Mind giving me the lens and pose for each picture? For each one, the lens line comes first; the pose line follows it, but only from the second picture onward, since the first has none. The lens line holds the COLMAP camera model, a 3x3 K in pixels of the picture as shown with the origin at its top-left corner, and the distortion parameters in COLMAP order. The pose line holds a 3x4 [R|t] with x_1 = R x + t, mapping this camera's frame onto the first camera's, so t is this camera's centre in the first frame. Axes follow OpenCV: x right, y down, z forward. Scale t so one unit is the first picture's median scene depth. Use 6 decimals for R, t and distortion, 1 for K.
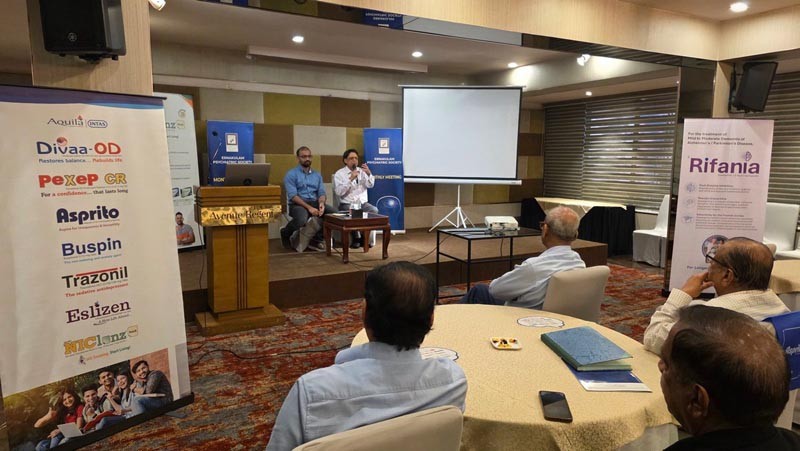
lens RADIAL K [[531.0, 0, 409.1], [0, 531.0, 216.2], [0, 0, 1]] dist [0.093647, -0.066299]
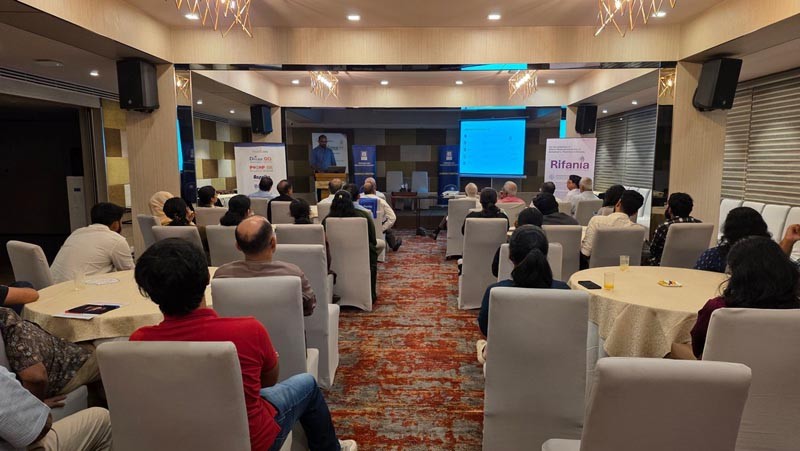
lens RADIAL K [[531.0, 0, 410.2], [0, 531.0, 226.3], [0, 0, 1]] dist [0.093647, -0.066299]
pose [[0.859007, 0.051648, -0.509352, 1.036757], [-0.051354, 0.998573, 0.014649, 0.110205], [0.509382, 0.013574, 0.860434, -0.770704]]
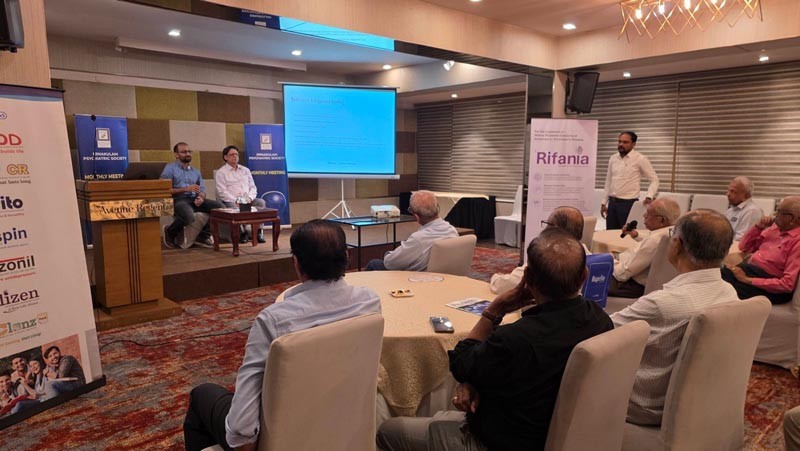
lens RADIAL K [[531.0, 0, 402.2], [0, 531.0, 226.1], [0, 0, 1]] dist [0.093647, -0.066299]
pose [[0.974684, -0.037072, 0.220493, -0.035386], [0.032914, 0.999205, 0.022502, 0.019450], [-0.221152, -0.014675, 0.975129, -0.083048]]
